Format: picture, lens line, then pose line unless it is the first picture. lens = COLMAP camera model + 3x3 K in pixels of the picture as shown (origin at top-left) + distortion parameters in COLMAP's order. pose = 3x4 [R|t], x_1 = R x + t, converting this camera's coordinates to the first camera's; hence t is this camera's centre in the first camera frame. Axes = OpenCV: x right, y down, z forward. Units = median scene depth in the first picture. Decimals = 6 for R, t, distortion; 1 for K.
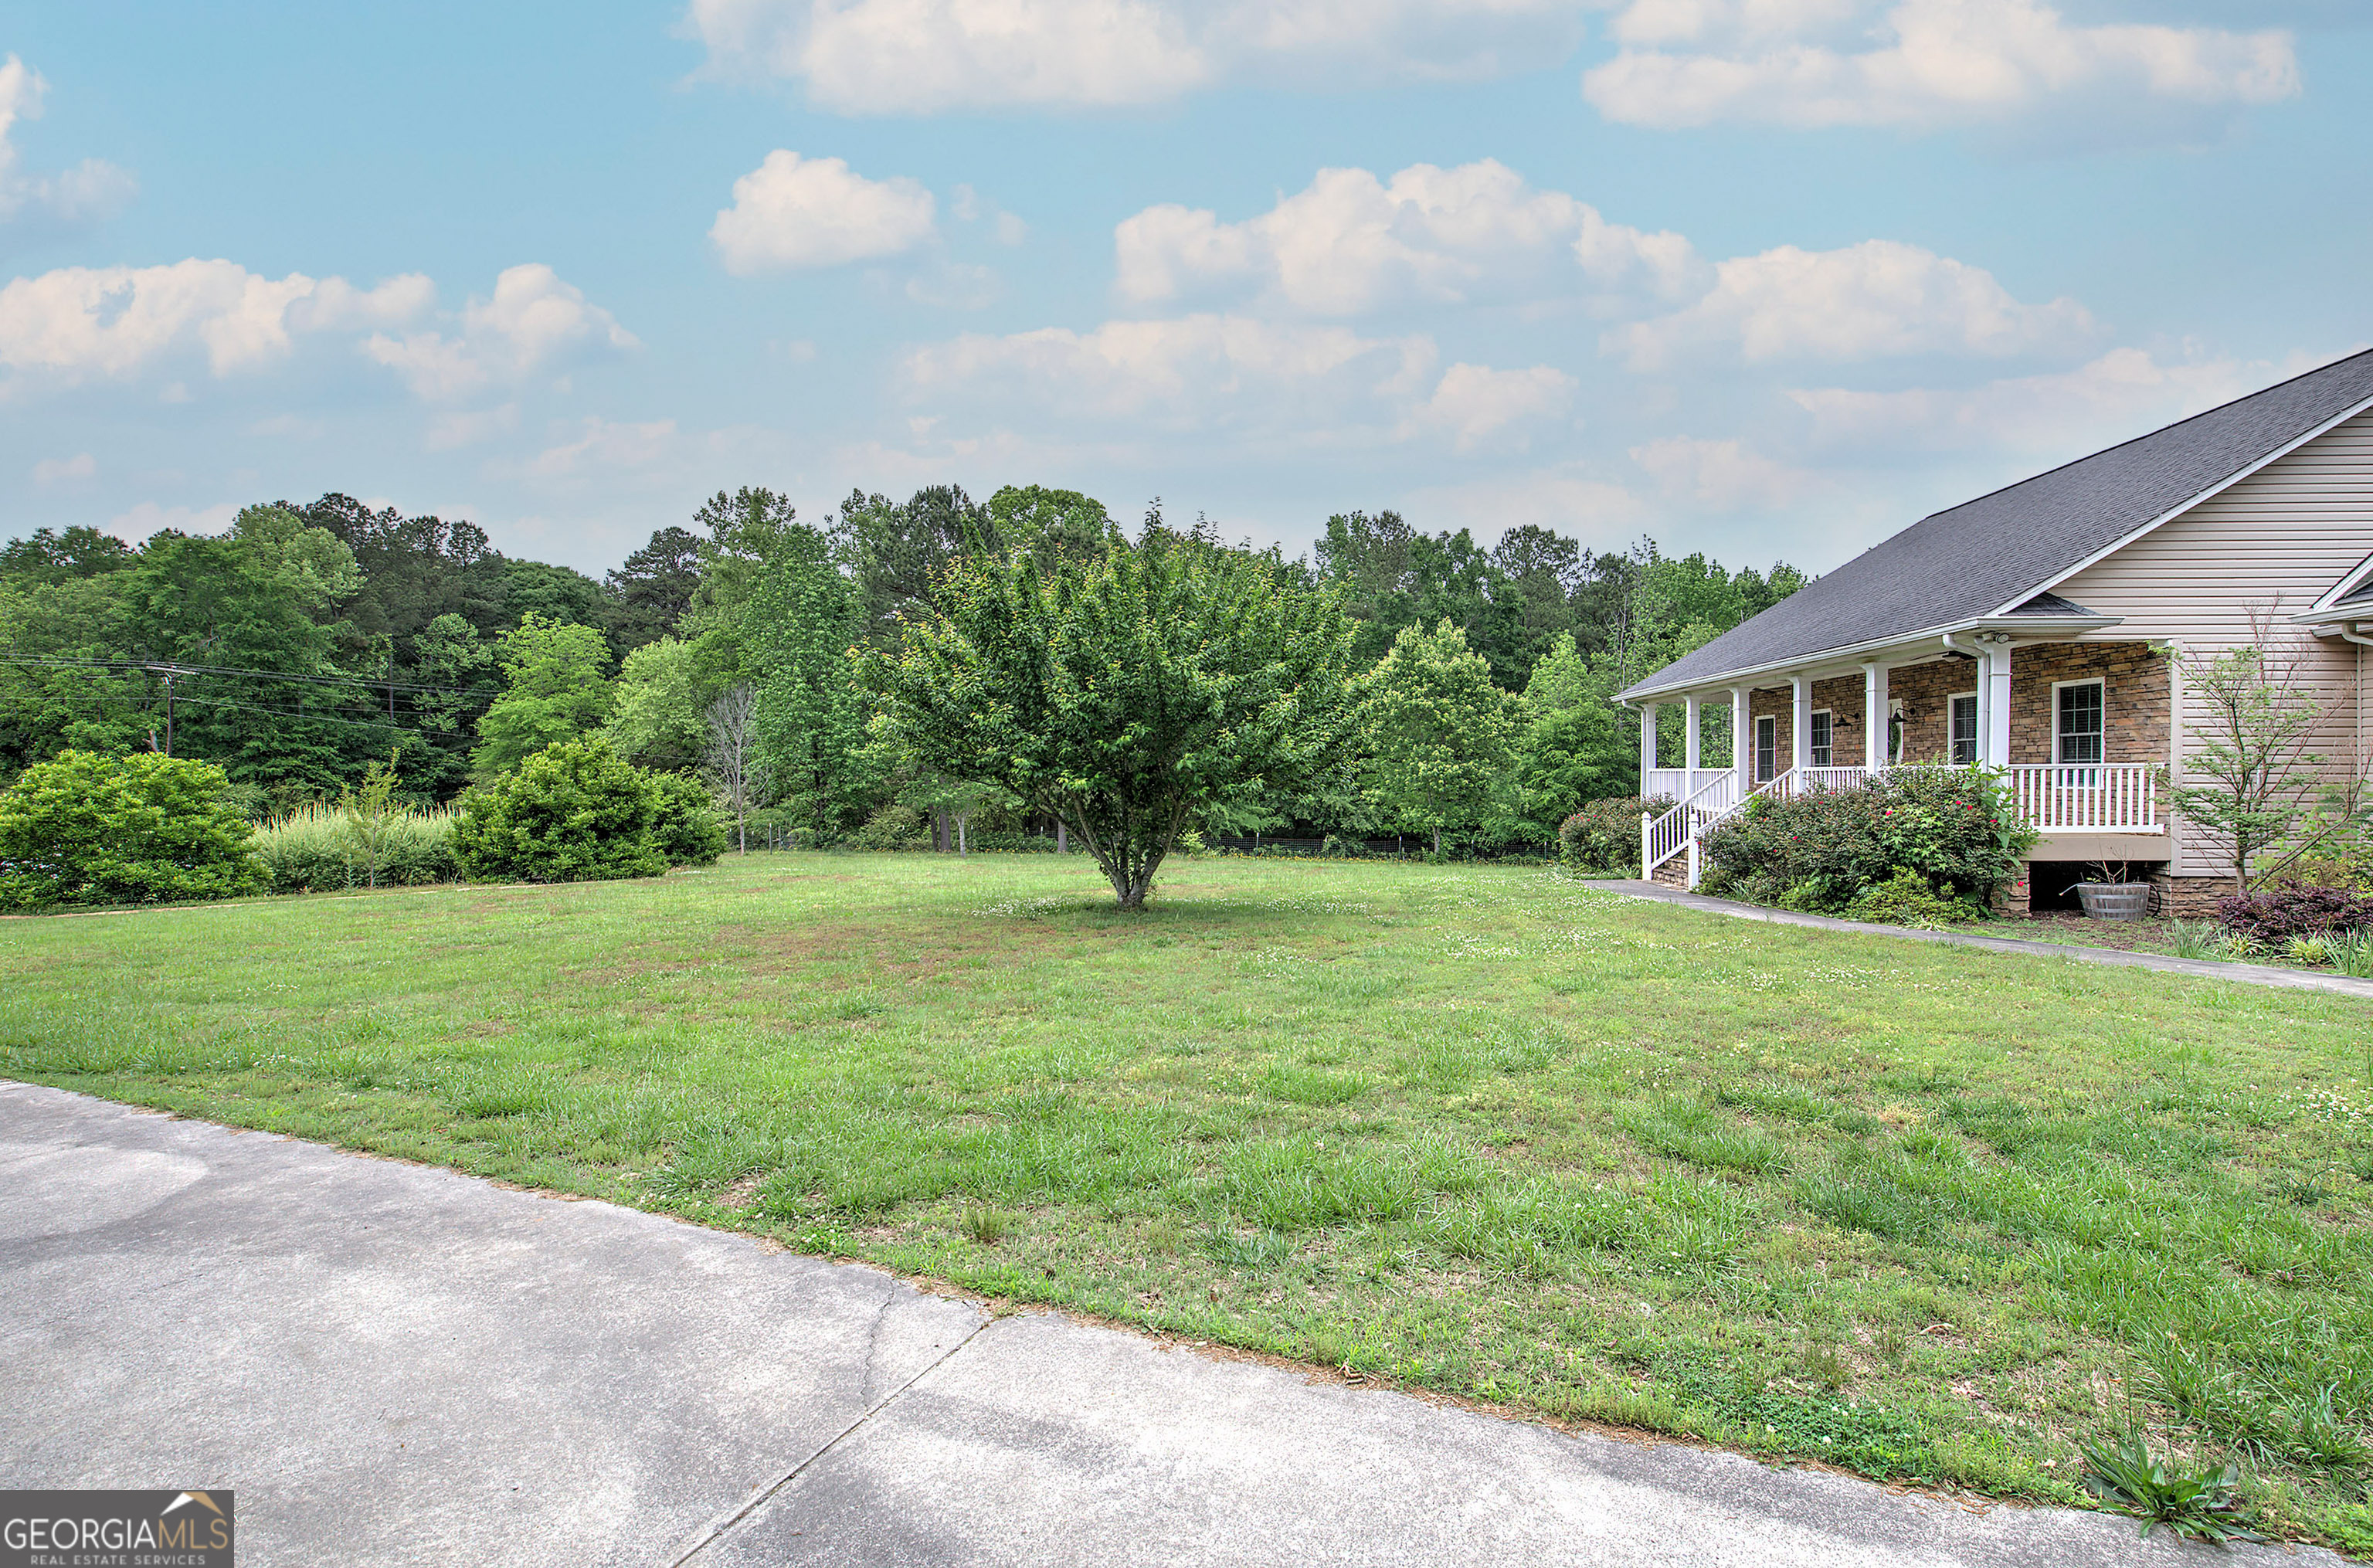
lens RADIAL K [[1015.8, 0, 1220.8], [0, 1015.8, 778.0], [0, 0, 1]] dist [0.009764, -0.001223]
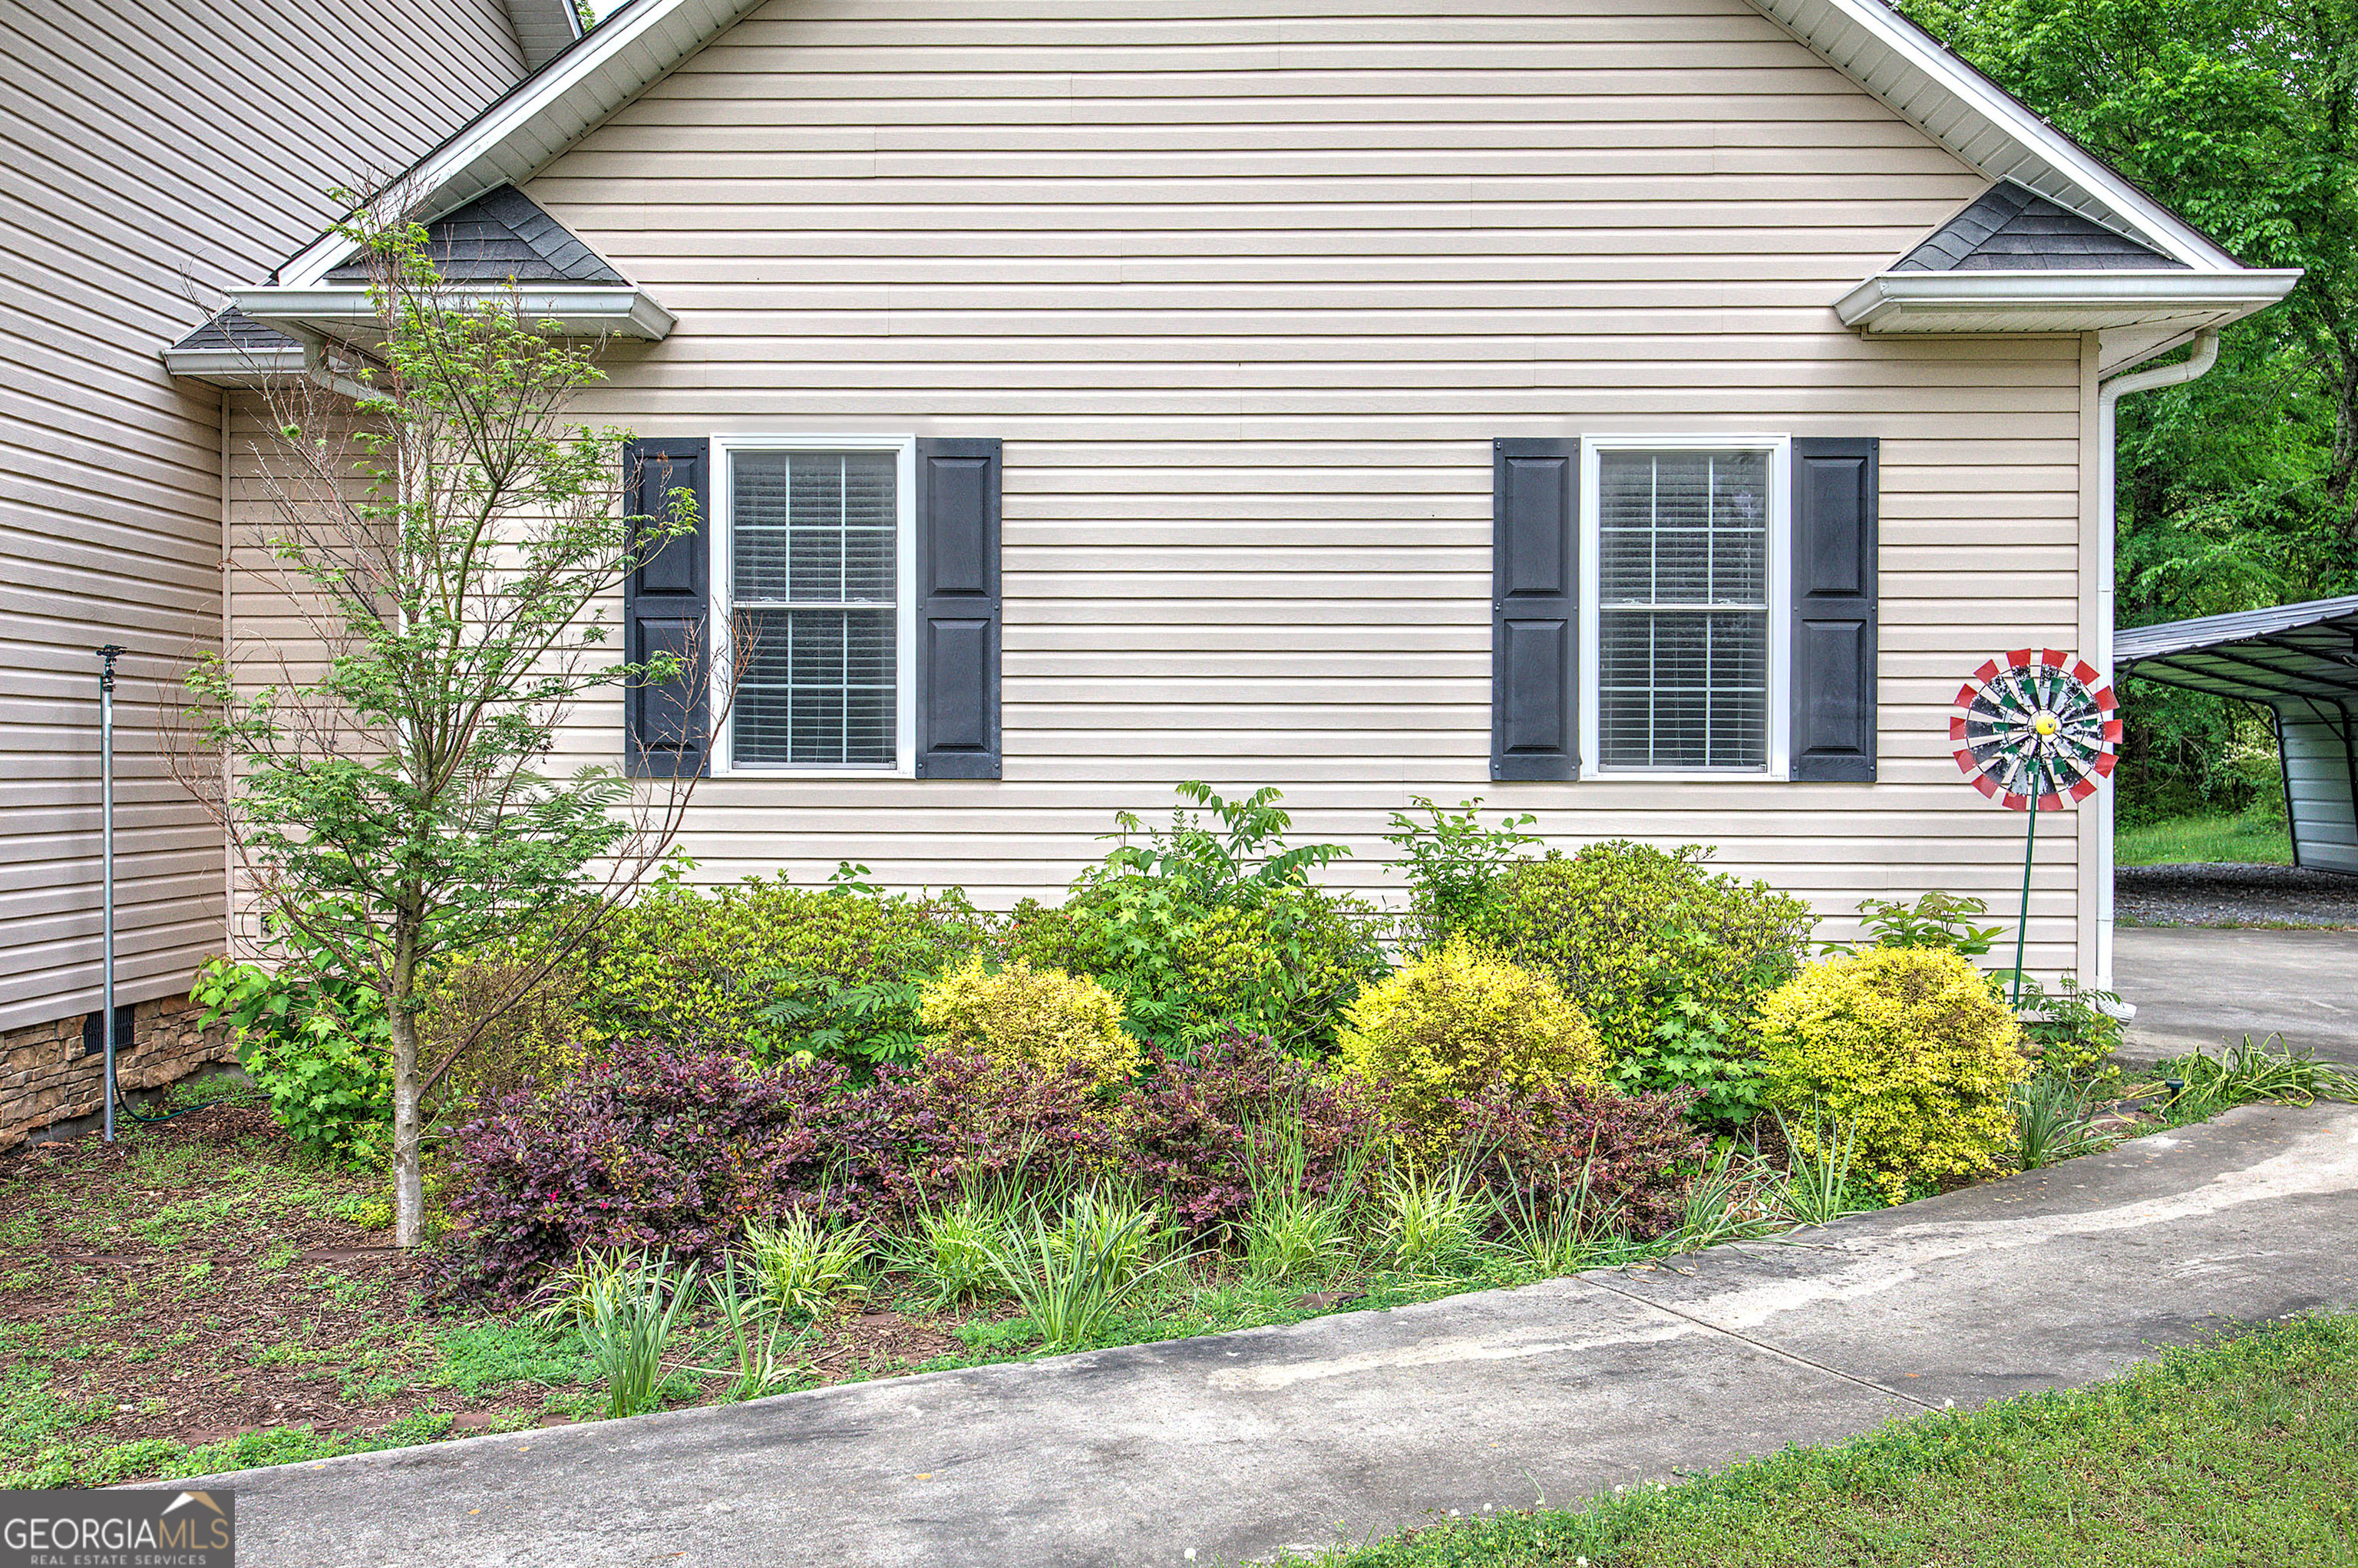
lens RADIAL K [[1962.1, 0, 1195.4], [0, 1962.1, 785.6], [0, 0, 1]] dist [0.009357, -0.000561]
pose [[-0.010541, -0.011109, 0.999883, 0.319137], [-0.000964, 0.999938, 0.011099, 0.008412], [-0.999944, -0.000847, -0.010552, 0.615721]]
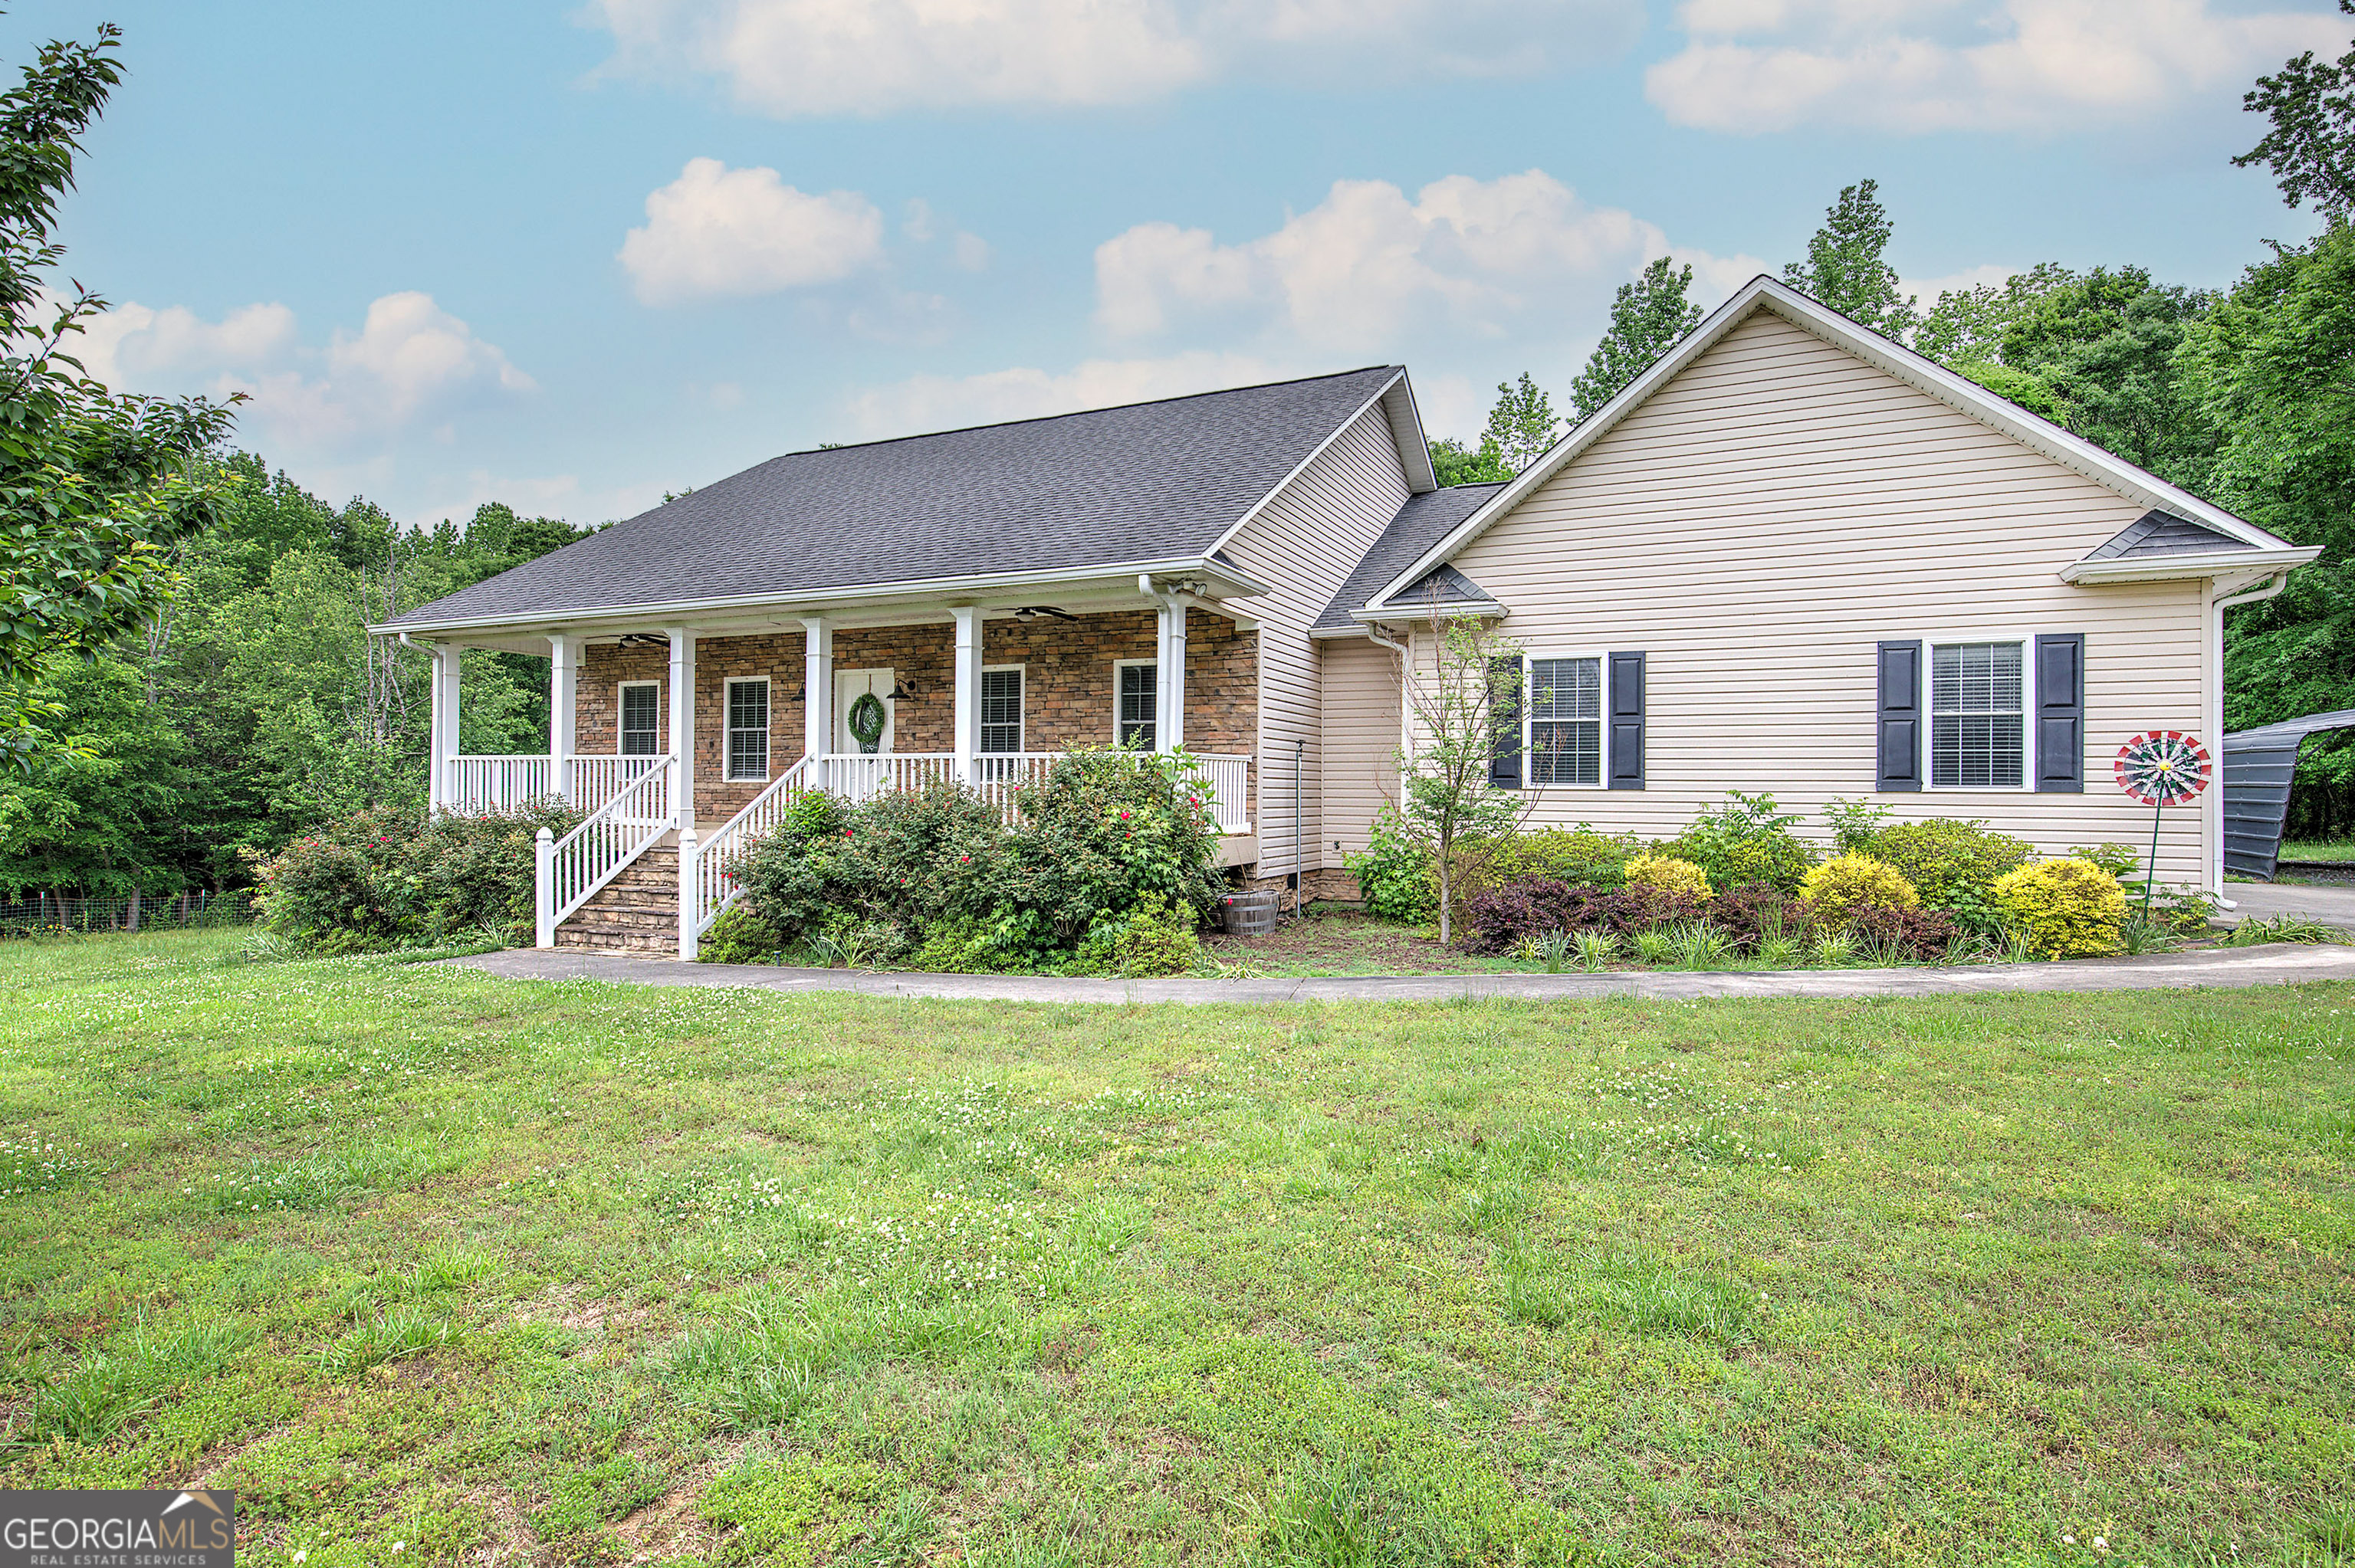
lens RADIAL K [[1180.4, 0, 1182.1], [0, 1180.4, 787.1], [0, 0, 1]] dist [0.003761, -0.002538]
pose [[0.398232, 0.006678, 0.917260, -0.069152], [-0.006318, 0.999970, -0.004537, 0.018349], [-0.917263, -0.003988, 0.398262, 0.637012]]
